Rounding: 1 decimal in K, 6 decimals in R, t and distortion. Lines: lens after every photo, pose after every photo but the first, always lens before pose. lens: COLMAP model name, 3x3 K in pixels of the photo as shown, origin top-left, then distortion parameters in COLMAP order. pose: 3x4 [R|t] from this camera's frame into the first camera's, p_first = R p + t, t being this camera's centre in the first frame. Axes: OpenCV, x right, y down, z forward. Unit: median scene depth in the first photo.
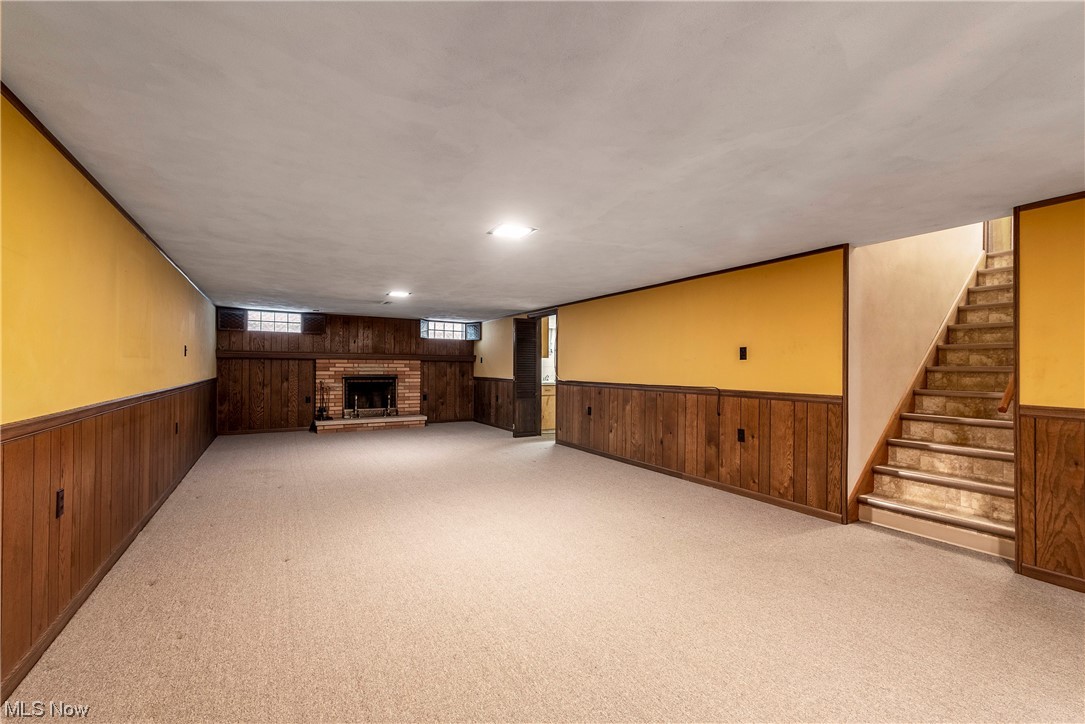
lens RADIAL K [[443.3, 0, 538.6], [0, 443.3, 365.8], [0, 0, 1]] dist [0.007230, -0.001952]
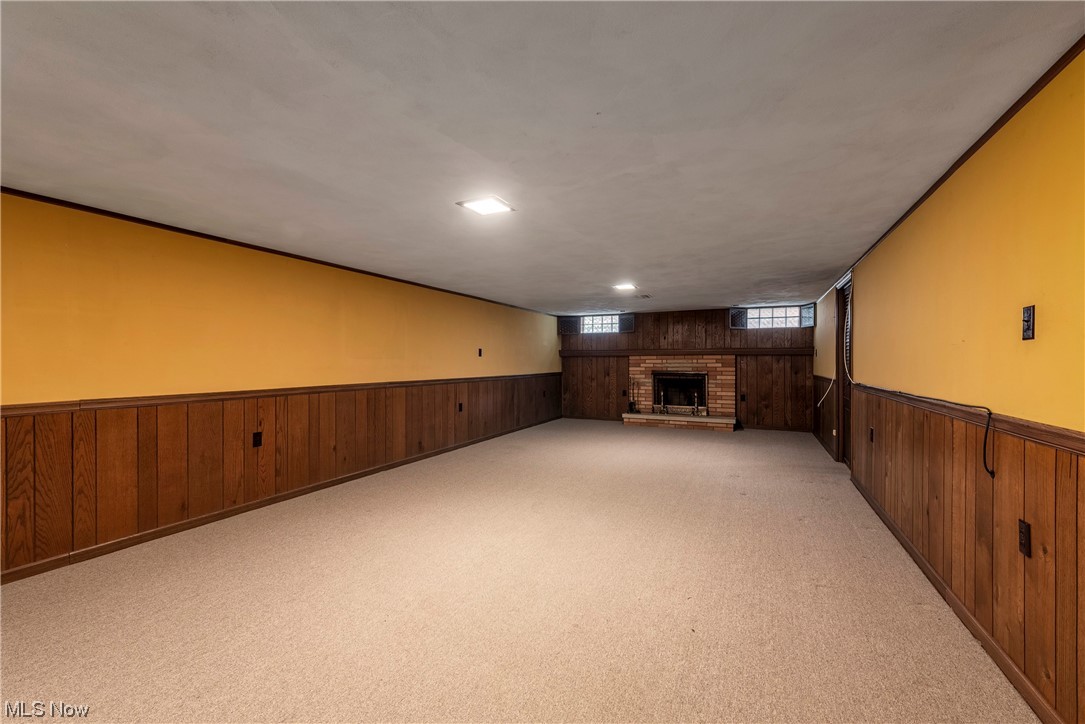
lens RADIAL K [[443.3, 0, 544.0], [0, 443.3, 362.0], [0, 0, 1]] dist [0.007230, -0.001952]
pose [[0.572694, -0.008255, -0.819728, 0.255948], [0.009837, 0.999947, -0.003197, 0.000999], [0.819710, -0.006233, 0.572745, 0.210974]]
